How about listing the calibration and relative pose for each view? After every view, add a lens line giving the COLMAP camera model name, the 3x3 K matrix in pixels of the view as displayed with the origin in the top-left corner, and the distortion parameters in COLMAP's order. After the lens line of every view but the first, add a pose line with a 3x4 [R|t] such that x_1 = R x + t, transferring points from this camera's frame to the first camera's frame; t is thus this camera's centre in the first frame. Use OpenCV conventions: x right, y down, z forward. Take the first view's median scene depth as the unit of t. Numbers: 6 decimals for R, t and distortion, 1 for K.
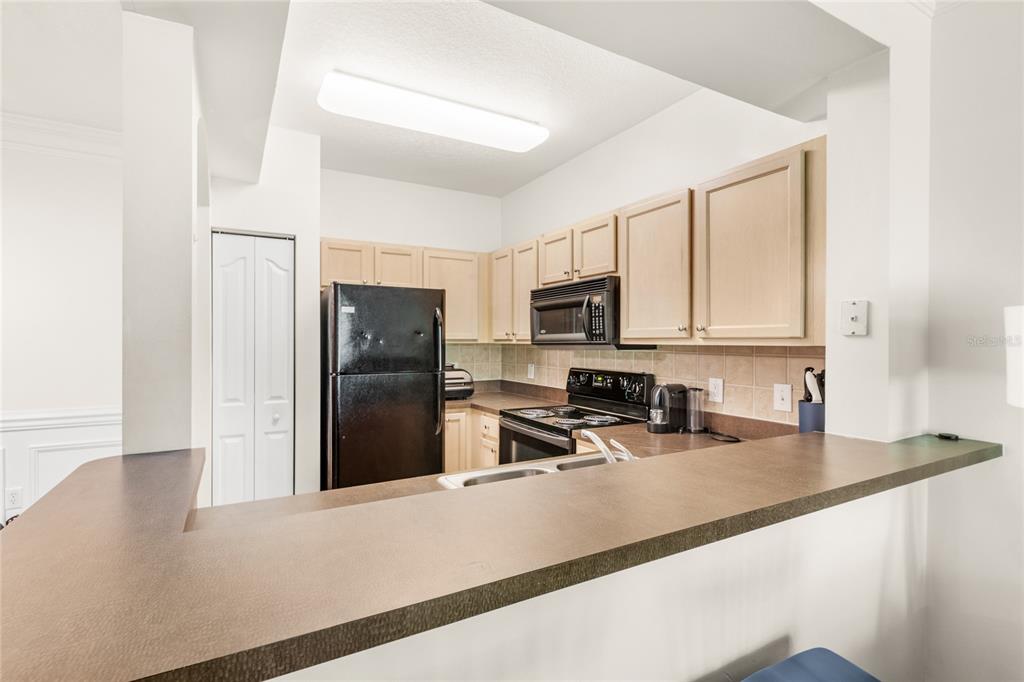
lens RADIAL K [[472.6, 0, 490.0], [0, 472.6, 344.4], [0, 0, 1]] dist [0.017056, -0.001727]
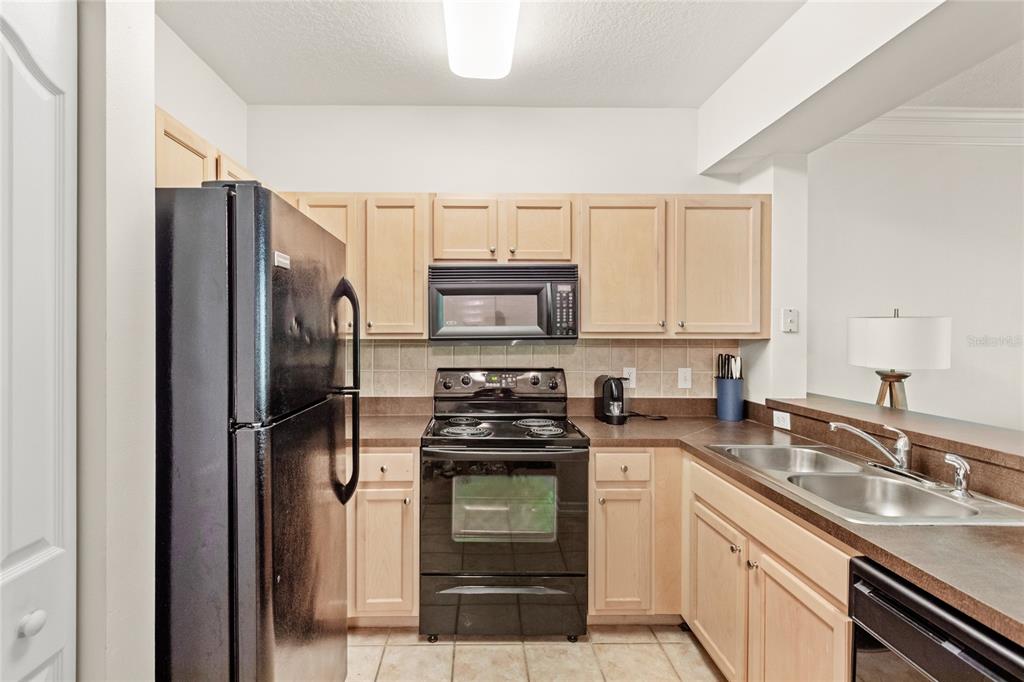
lens RADIAL K [[472.6, 0, 503.6], [0, 472.6, 334.6], [0, 0, 1]] dist [0.017056, -0.001727]
pose [[0.454744, -0.003067, 0.890617, -0.631471], [0.006136, 0.999981, 0.000310, -0.009401], [-0.890601, 0.005323, 0.454754, 0.701022]]
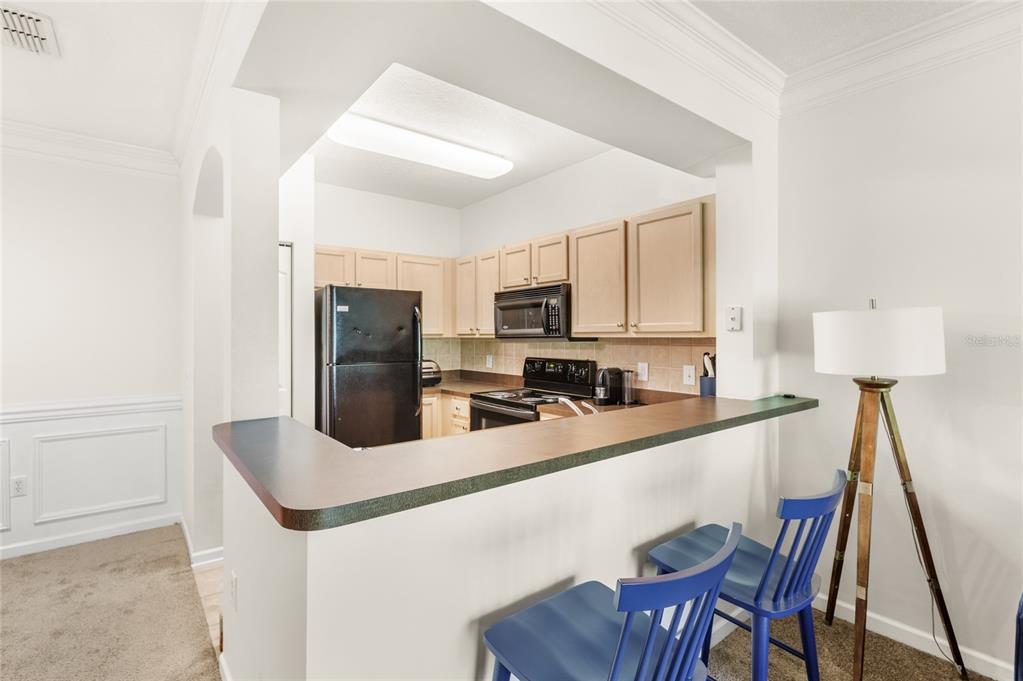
lens RADIAL K [[472.1, 0, 491.5], [0, 472.1, 336.7], [0, 0, 1]] dist [0.017056, -0.001727]
pose [[0.987266, -0.004768, 0.159006, -0.137536], [0.005631, 0.999972, -0.004972, 0.003406], [-0.158978, 0.005804, 0.987265, -0.215457]]
